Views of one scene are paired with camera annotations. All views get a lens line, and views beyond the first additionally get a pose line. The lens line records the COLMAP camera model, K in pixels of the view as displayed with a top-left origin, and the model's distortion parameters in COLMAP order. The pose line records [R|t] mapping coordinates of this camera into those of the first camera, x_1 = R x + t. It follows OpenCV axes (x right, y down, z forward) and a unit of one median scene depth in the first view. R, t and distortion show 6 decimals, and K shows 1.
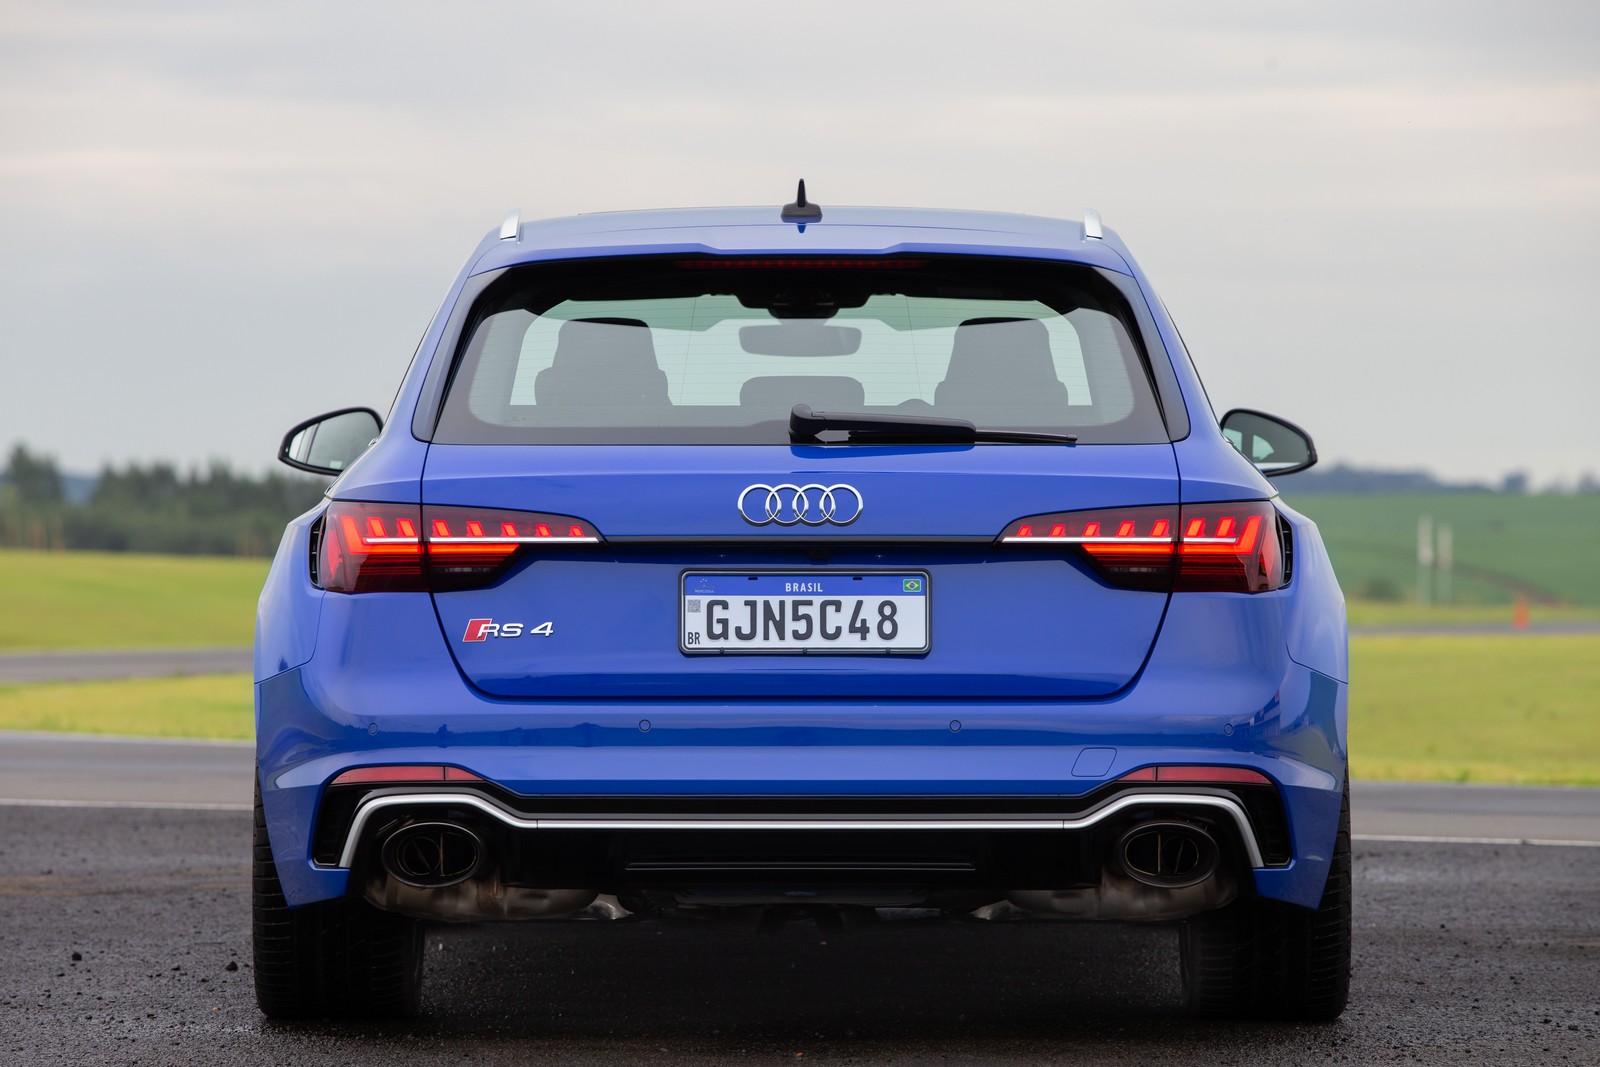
lens RADIAL K [[9789.8, 0, 810.1], [0, 9789.8, 598.0], [0, 0, 1]] dist [2.352989, 0.000000]
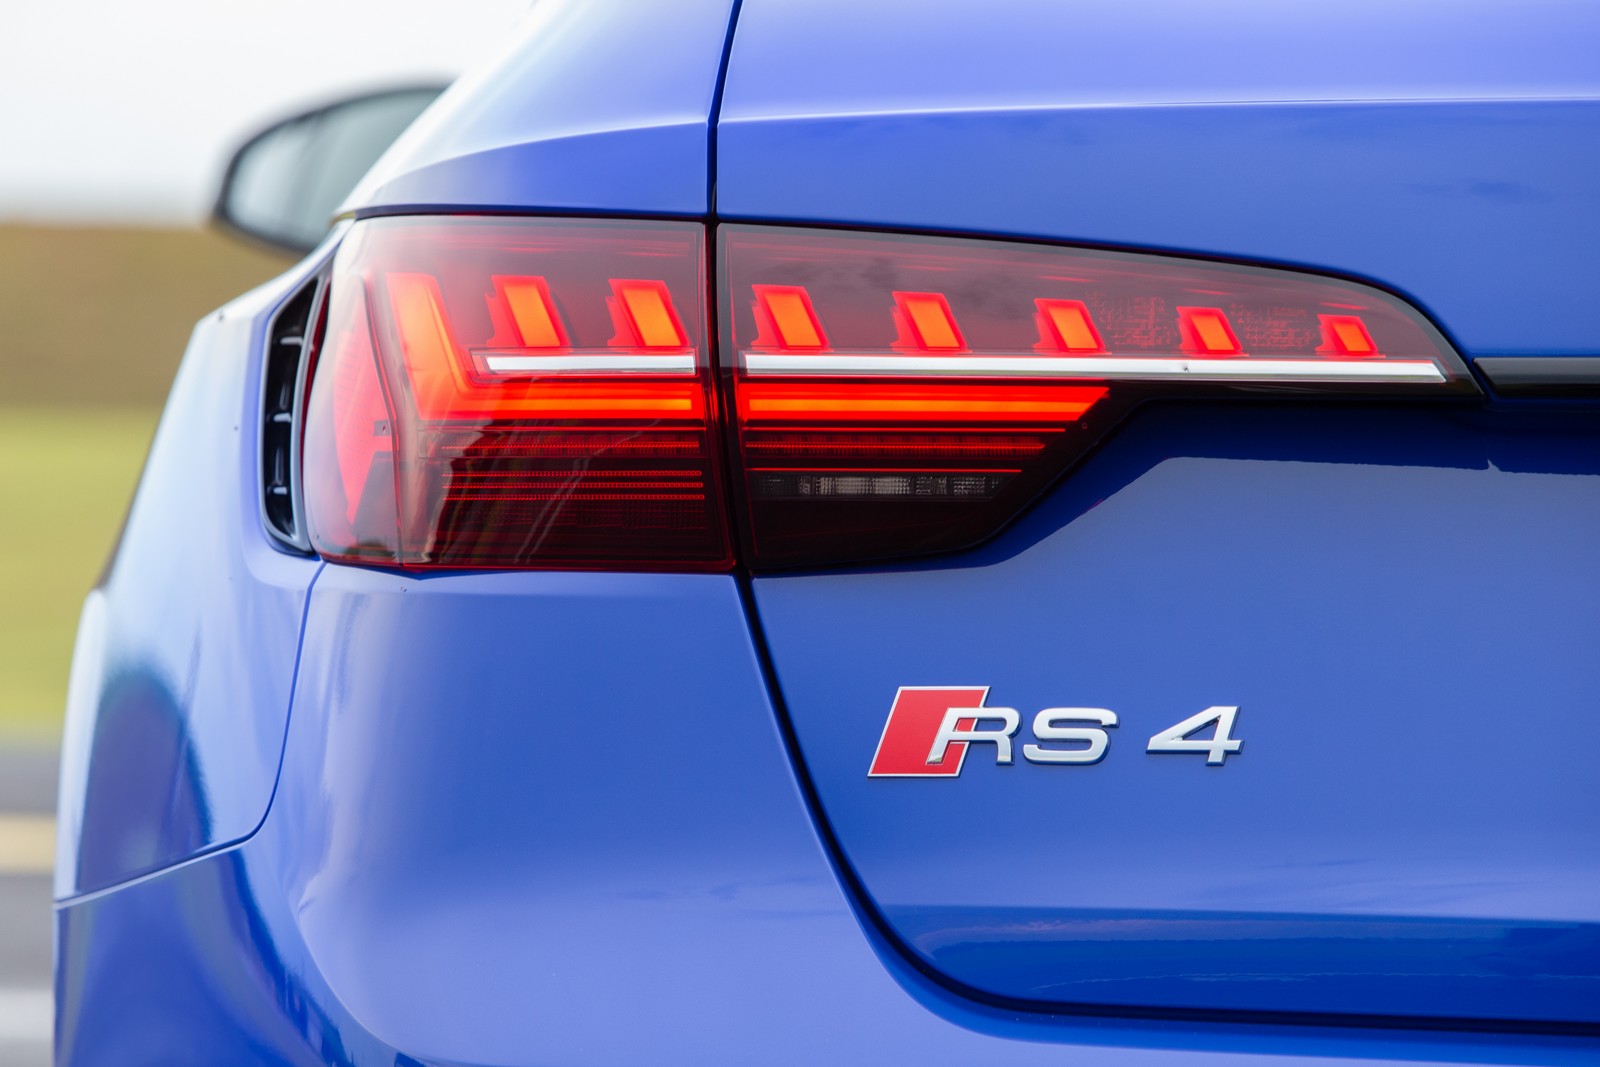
lens RADIAL K [[9789.8, 0, 794.1], [0, 9789.8, 528.2], [0, 0, 1]] dist [2.352989, 0.000000]
pose [[0.999866, 0.016319, -0.001509, -0.036964], [-0.016320, 0.999867, -0.000713, -0.001599], [0.001498, 0.000737, 0.999999, 0.752351]]
